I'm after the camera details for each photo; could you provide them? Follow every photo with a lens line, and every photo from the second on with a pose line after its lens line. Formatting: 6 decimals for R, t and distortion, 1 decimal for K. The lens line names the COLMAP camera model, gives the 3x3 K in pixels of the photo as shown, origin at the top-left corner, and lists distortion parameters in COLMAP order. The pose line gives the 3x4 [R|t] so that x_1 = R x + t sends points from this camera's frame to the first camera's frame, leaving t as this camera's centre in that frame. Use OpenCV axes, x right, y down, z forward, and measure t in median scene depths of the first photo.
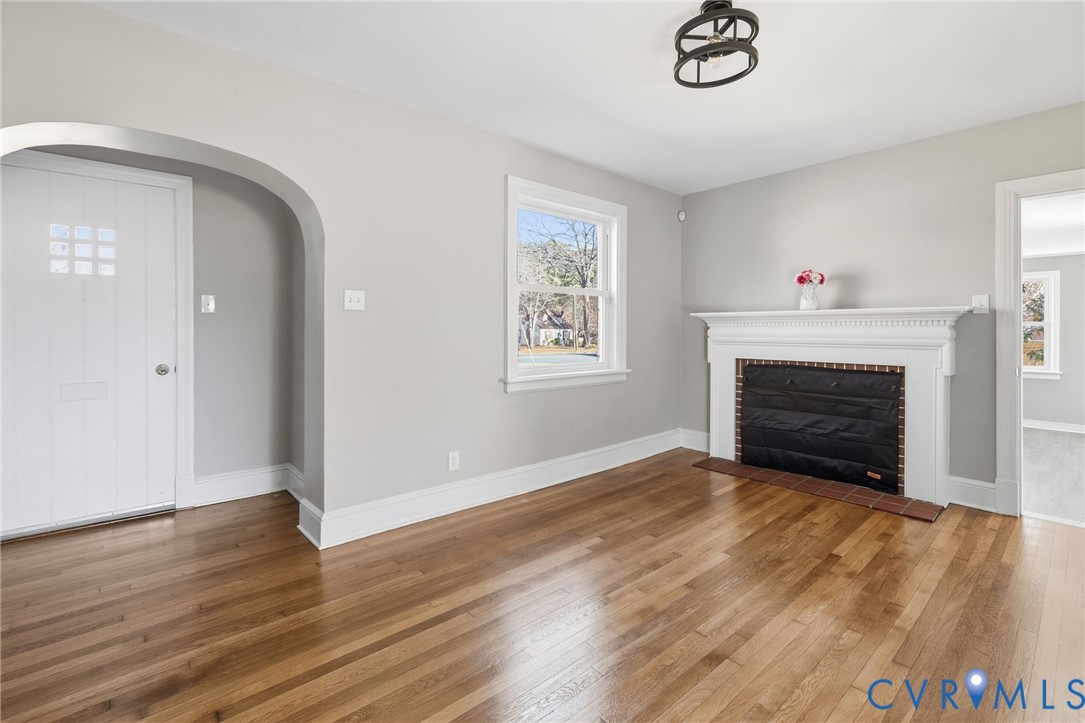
lens RADIAL K [[472.4, 0, 540.3], [0, 472.4, 347.2], [0, 0, 1]] dist [-0.001634, 0.000046]
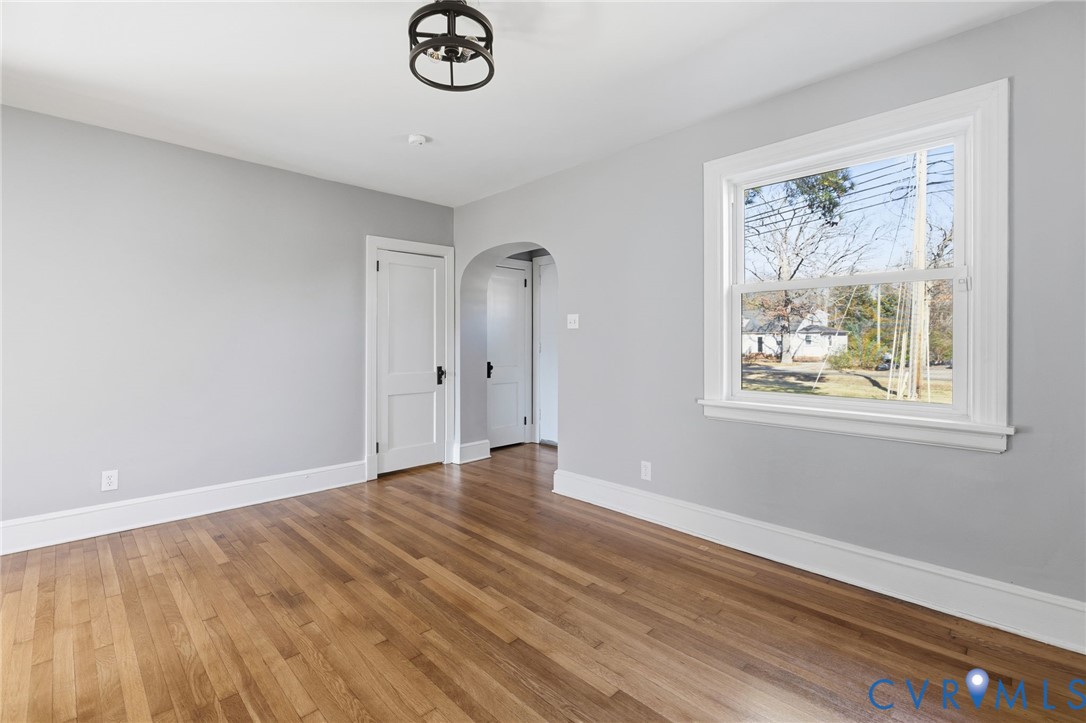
lens RADIAL K [[472.8, 0, 540.8], [0, 472.8, 347.1], [0, 0, 1]] dist [-0.001634, 0.000046]
pose [[0.081618, 0.005640, -0.996648, 0.879435], [-0.032661, 0.999462, 0.002981, -0.026980], [0.996128, 0.032308, 0.081758, 0.714474]]
